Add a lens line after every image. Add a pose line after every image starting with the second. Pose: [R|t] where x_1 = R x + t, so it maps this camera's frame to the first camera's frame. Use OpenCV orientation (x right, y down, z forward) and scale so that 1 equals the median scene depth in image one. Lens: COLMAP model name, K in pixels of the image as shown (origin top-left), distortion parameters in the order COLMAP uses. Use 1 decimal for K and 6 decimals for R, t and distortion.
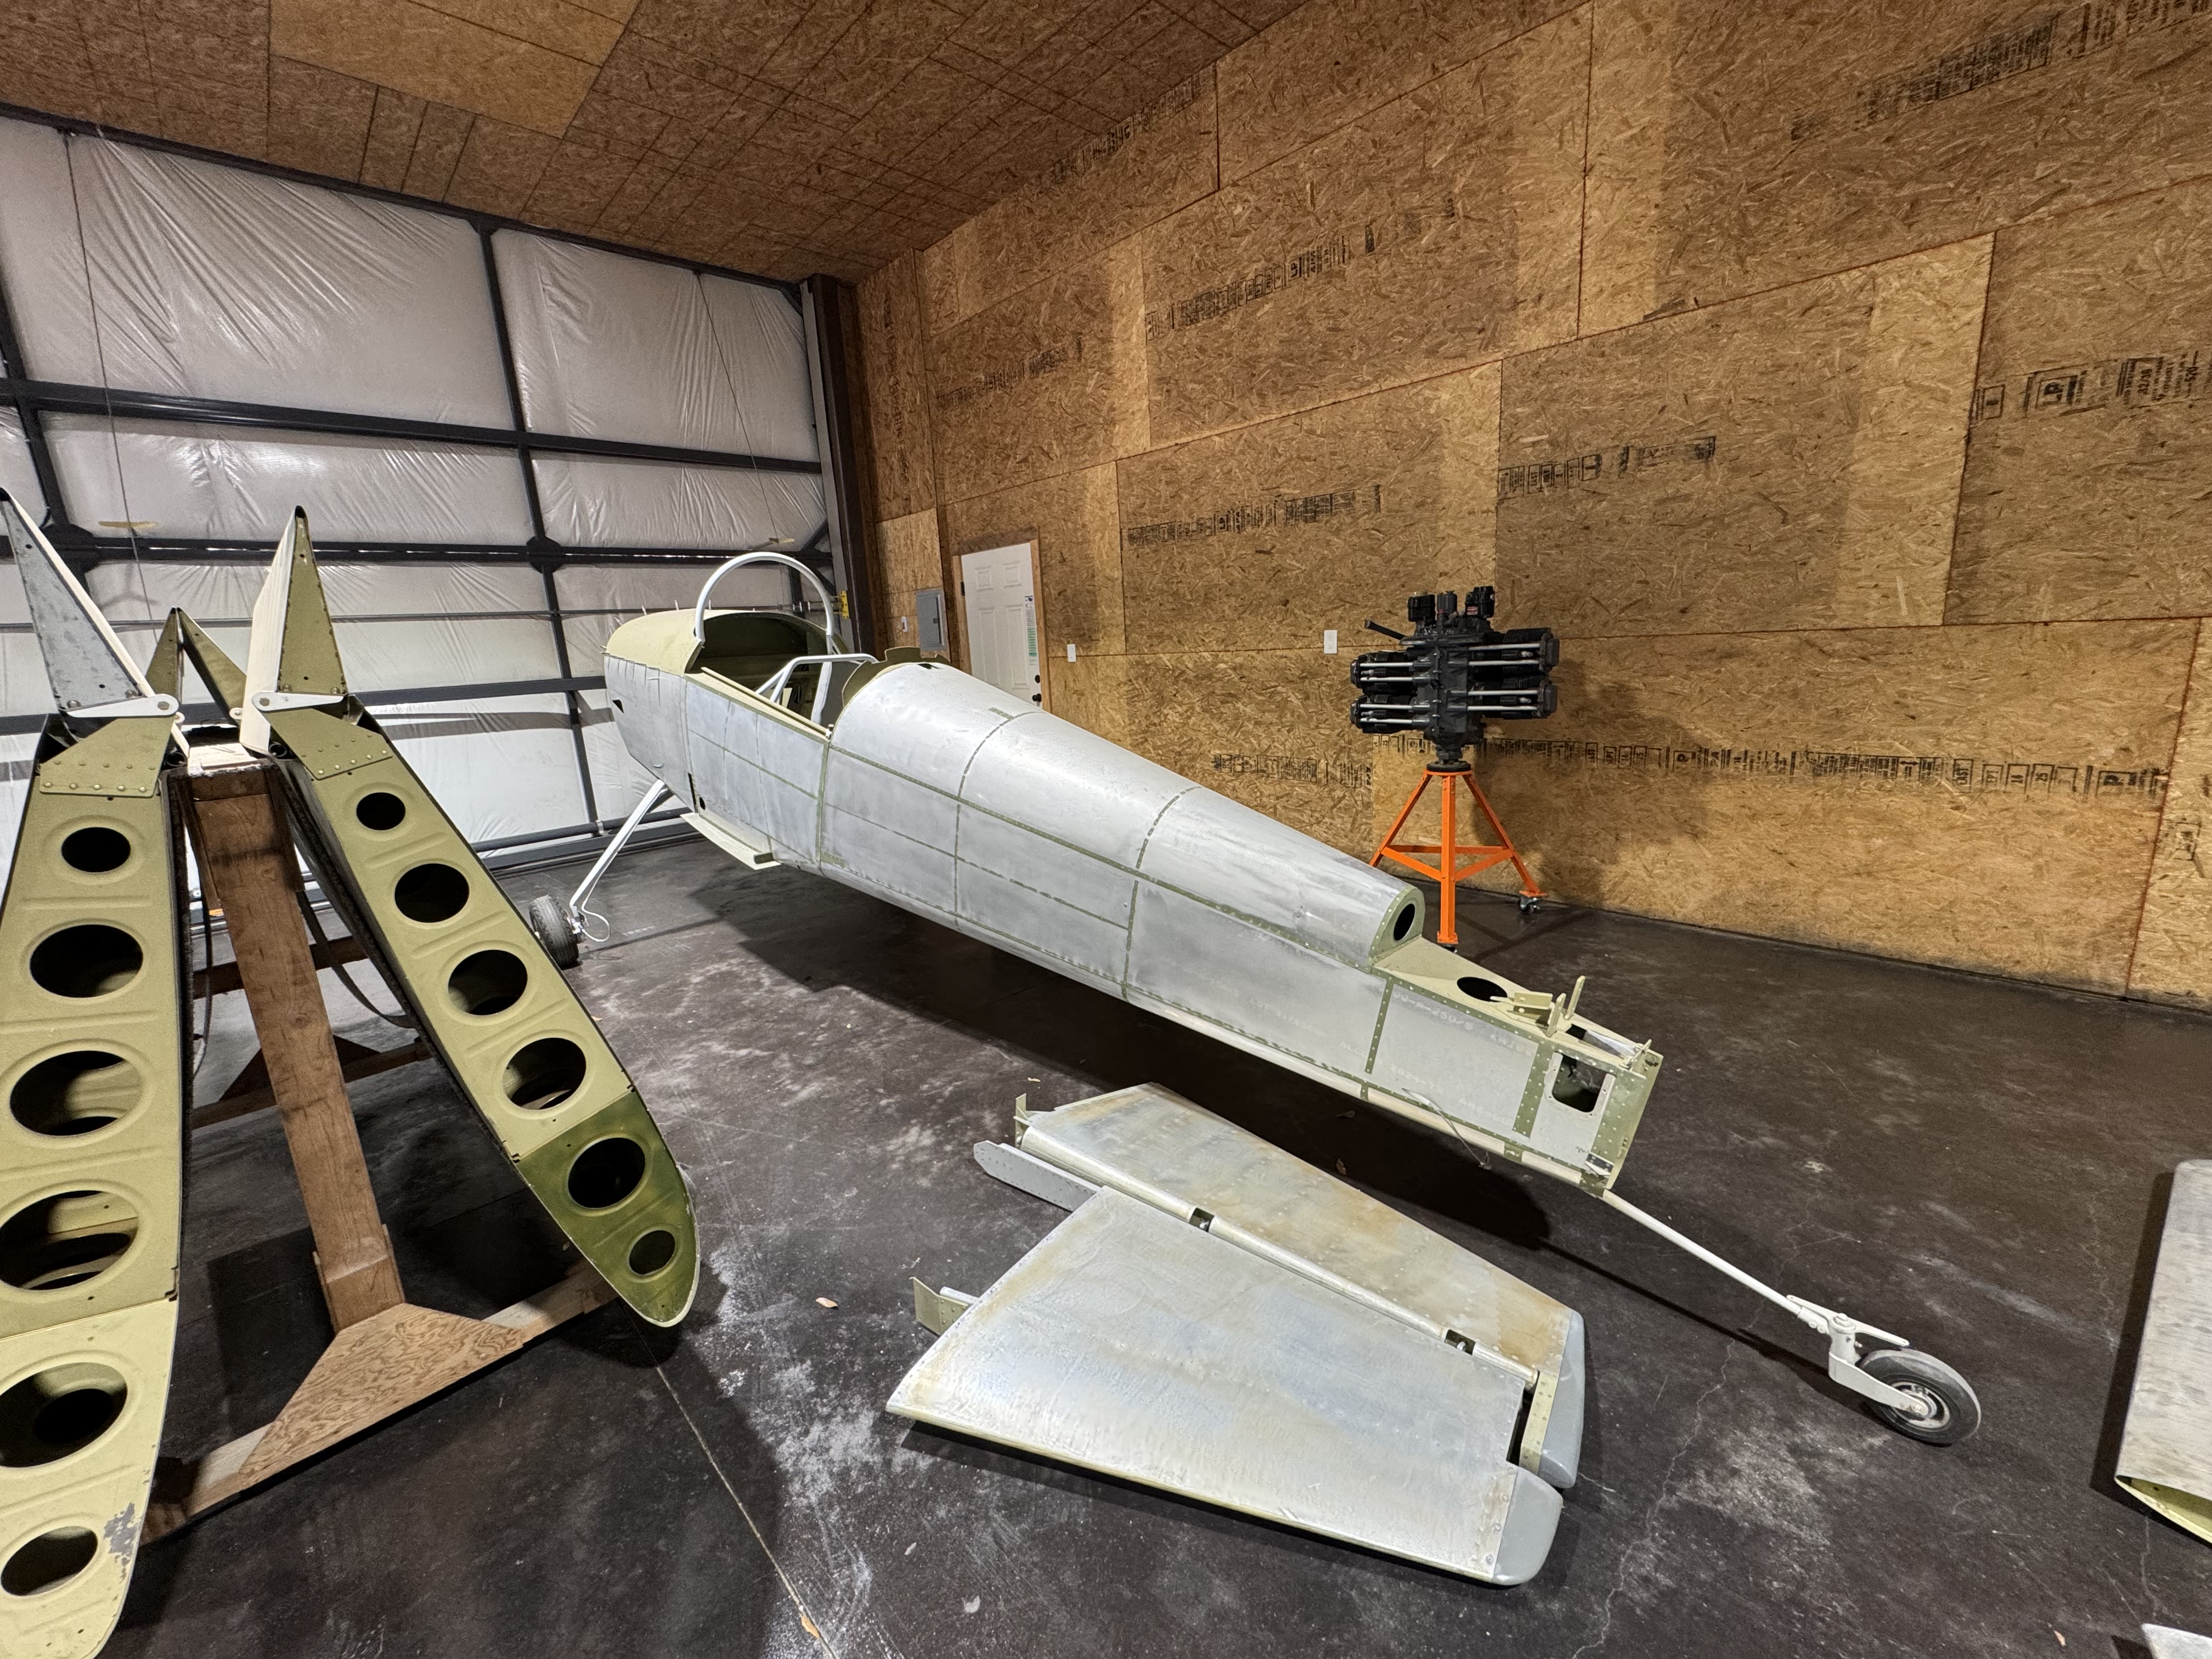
lens RADIAL K [[880.9, 0, 1106.6], [0, 880.9, 825.4], [0, 0, 1]] dist [-0.002955, 0.000180]
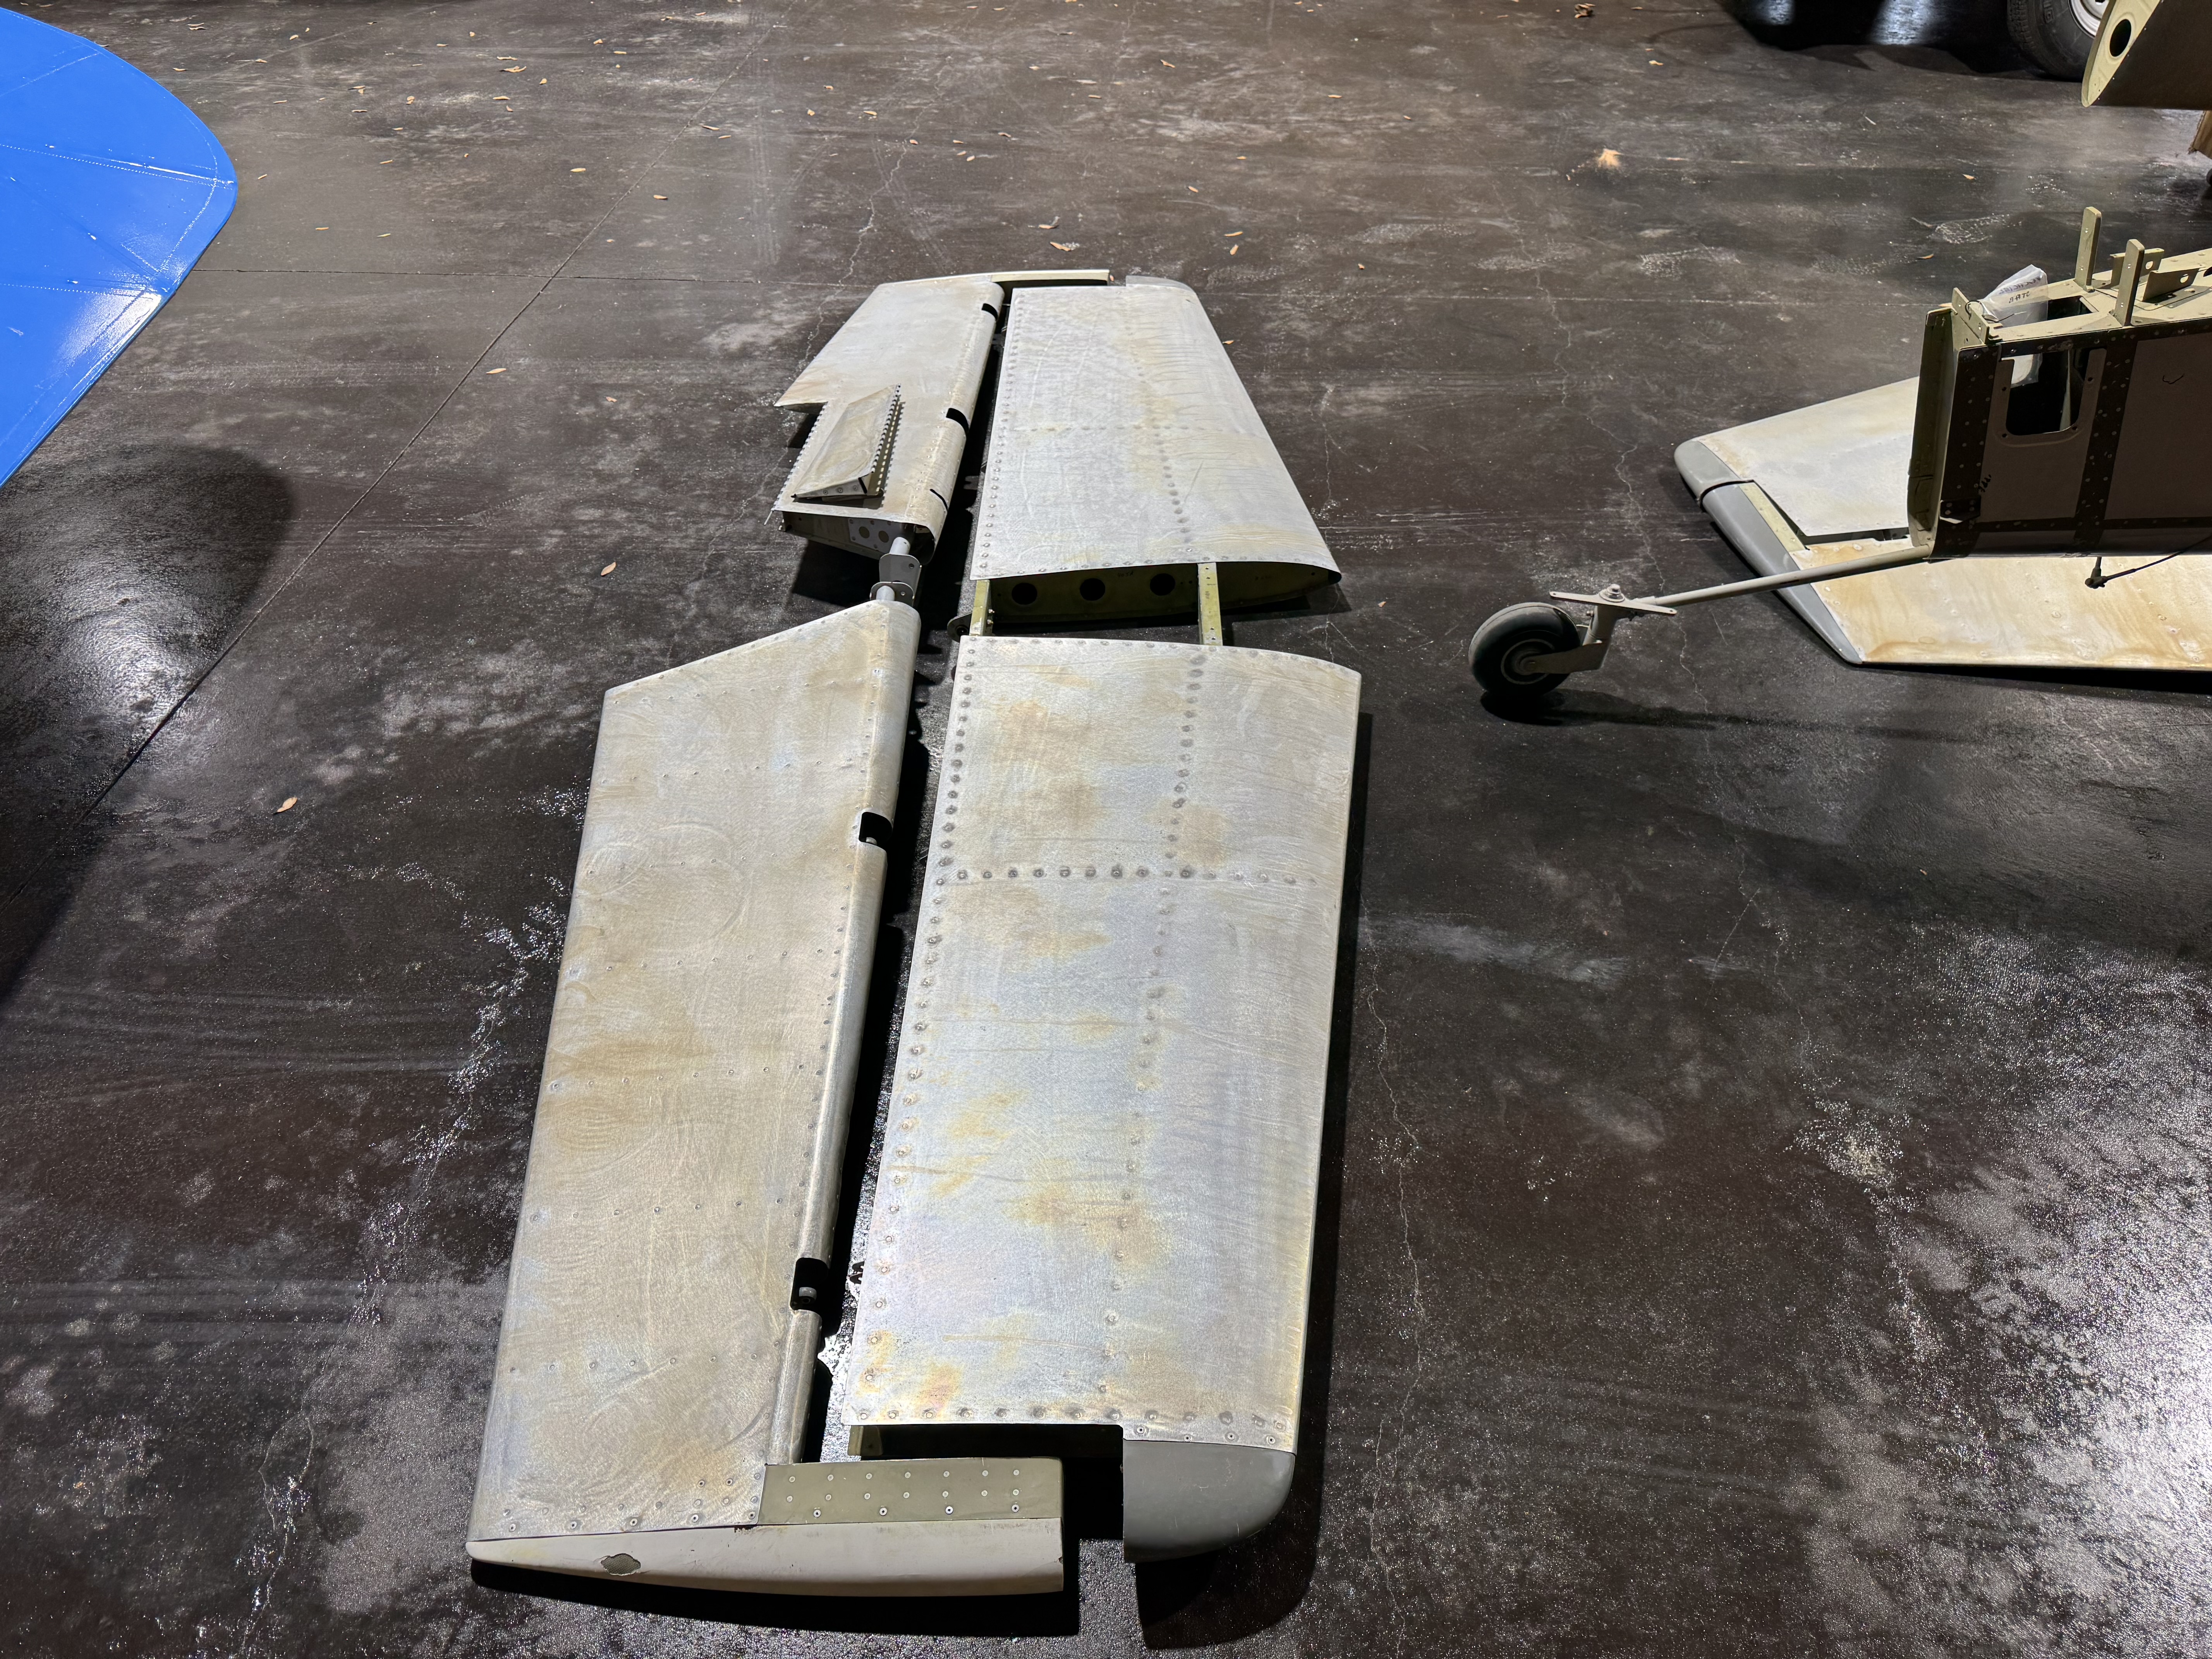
lens RADIAL K [[1560.8, 0, 1093.7], [0, 1560.8, 810.7], [0, 0, 1]] dist [0.041740, -0.049737]
pose [[-0.740247, 0.477634, -0.473181, 0.807533], [-0.094696, 0.622704, 0.776706, -0.150023], [0.665633, 0.619763, -0.415724, 0.580415]]
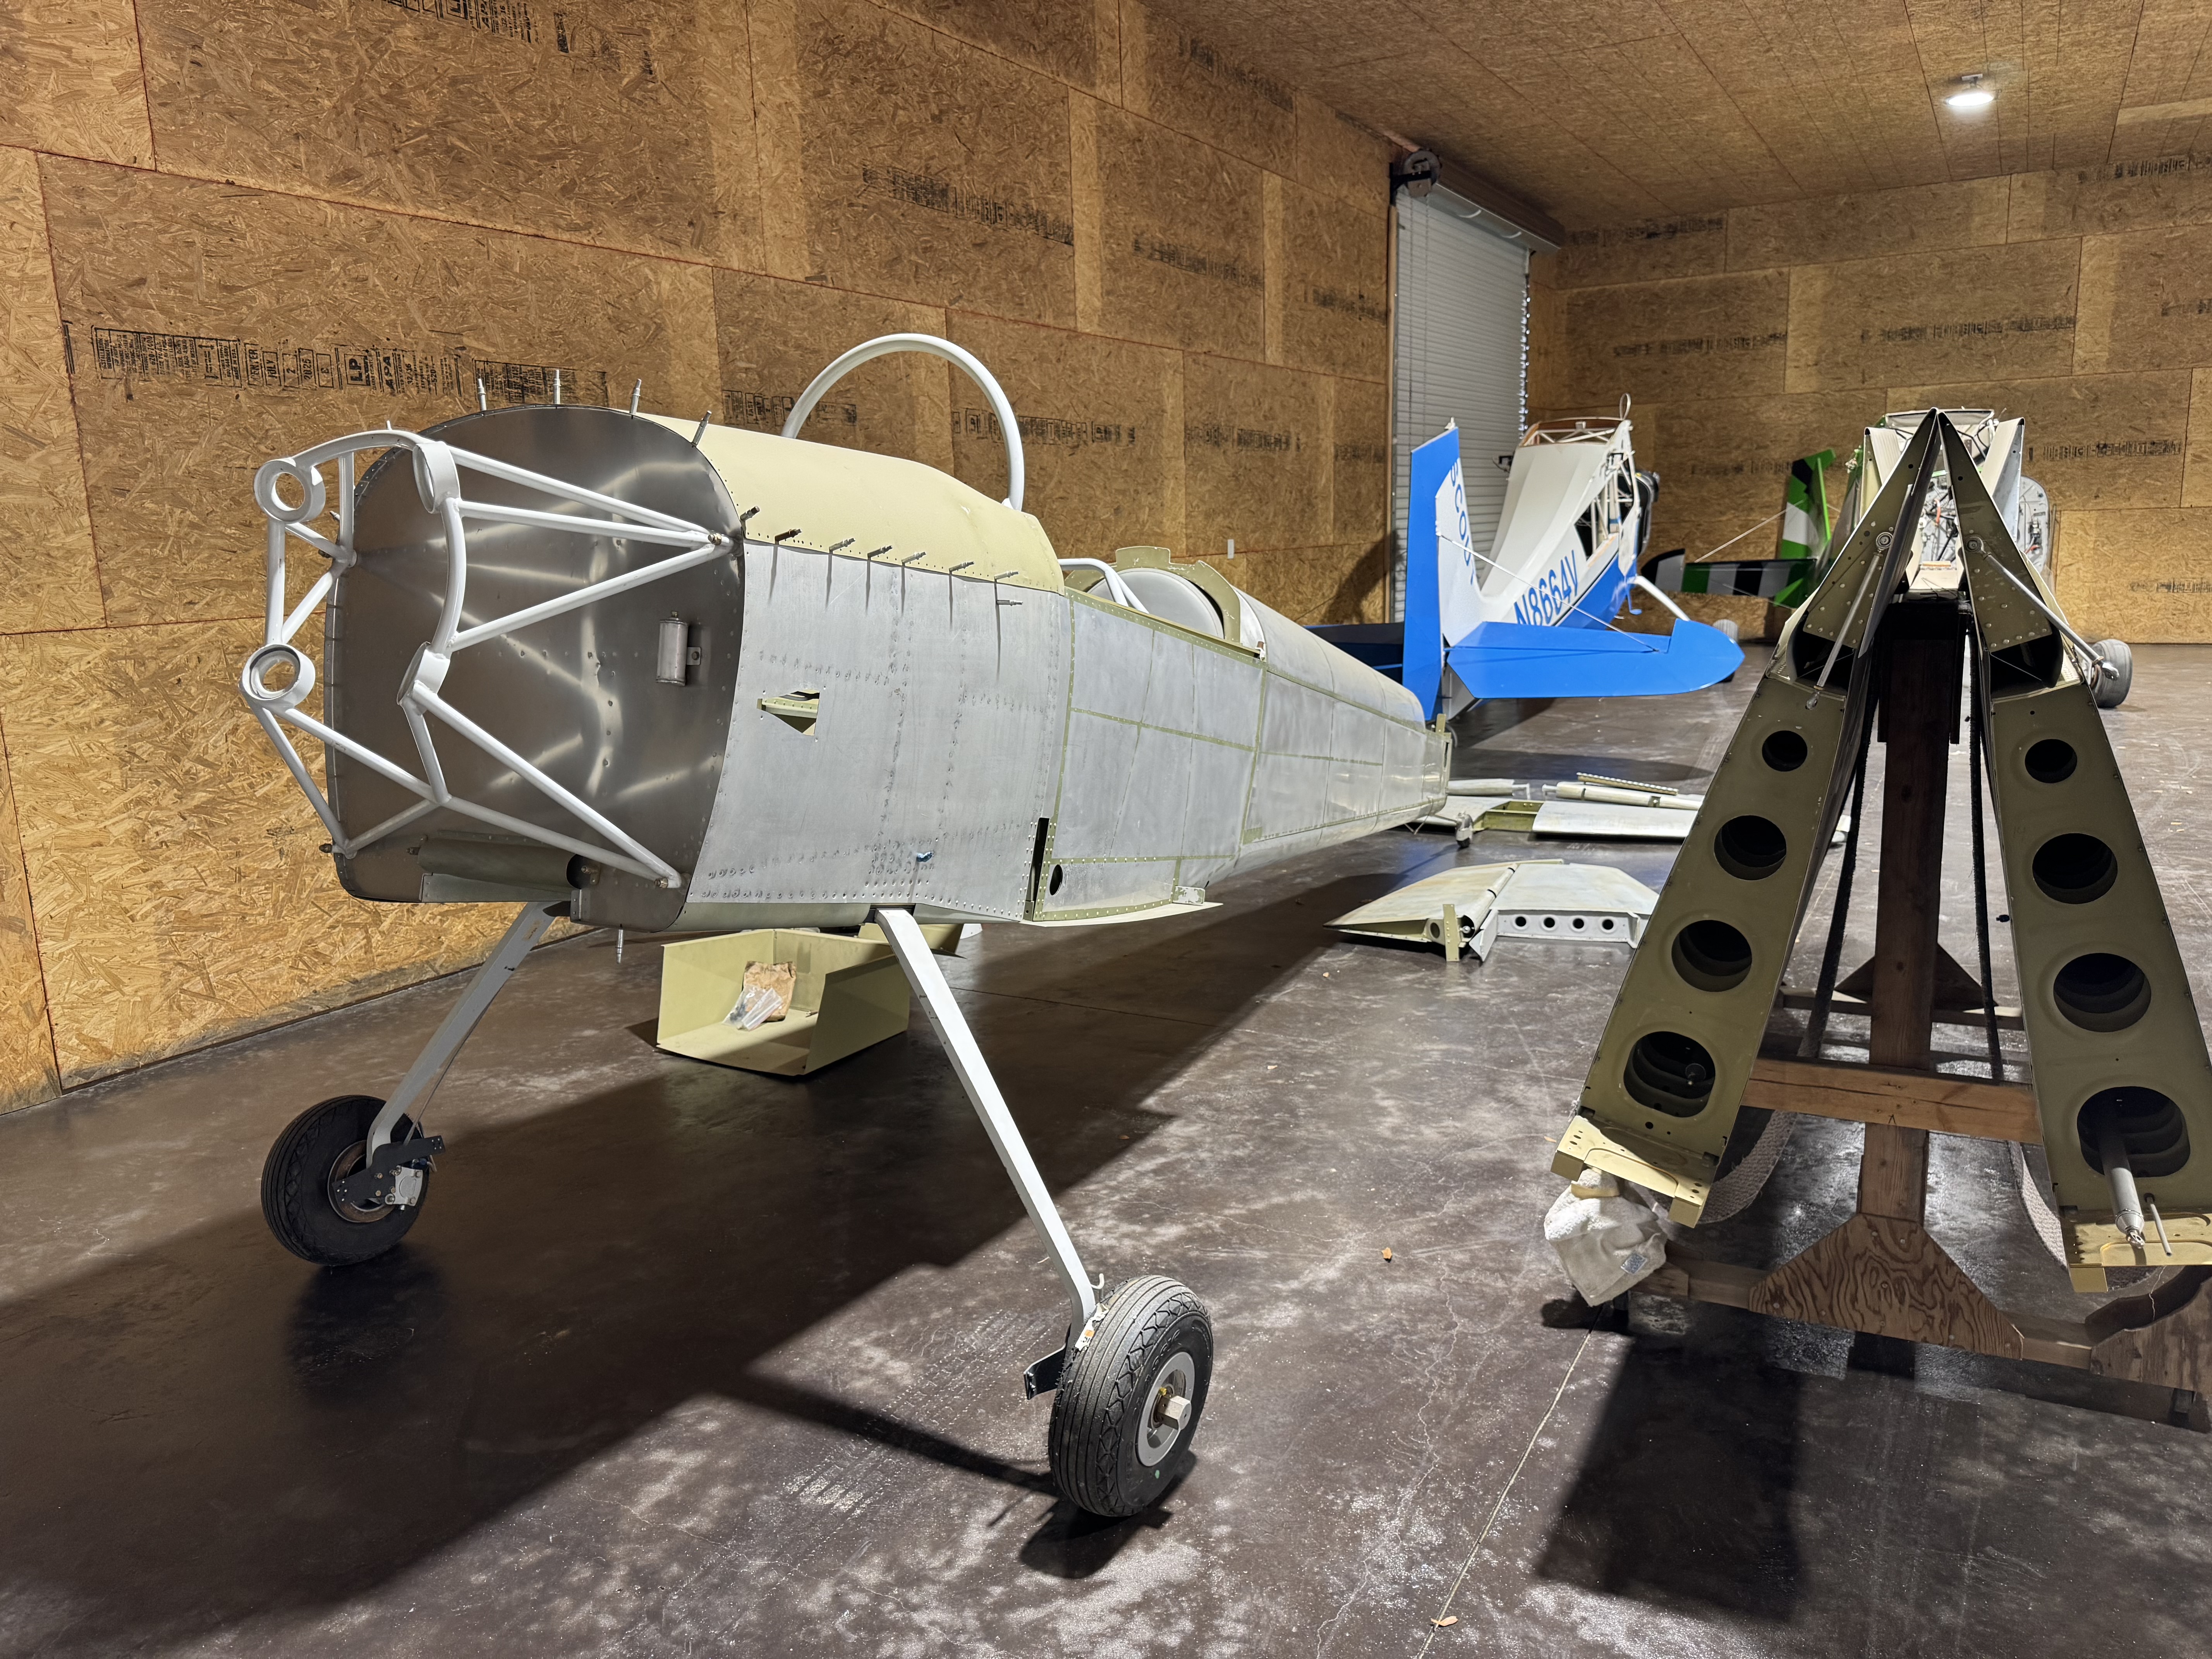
lens RADIAL K [[1560.8, 0, 1101.0], [0, 1560.8, 823.0], [0, 0, 1]] dist [0.041740, -0.049737]
pose [[-0.273146, -0.113292, 0.955278, -1.311504], [0.251163, 0.950197, 0.184505, -0.206484], [-0.928606, 0.290327, -0.231088, 1.248152]]
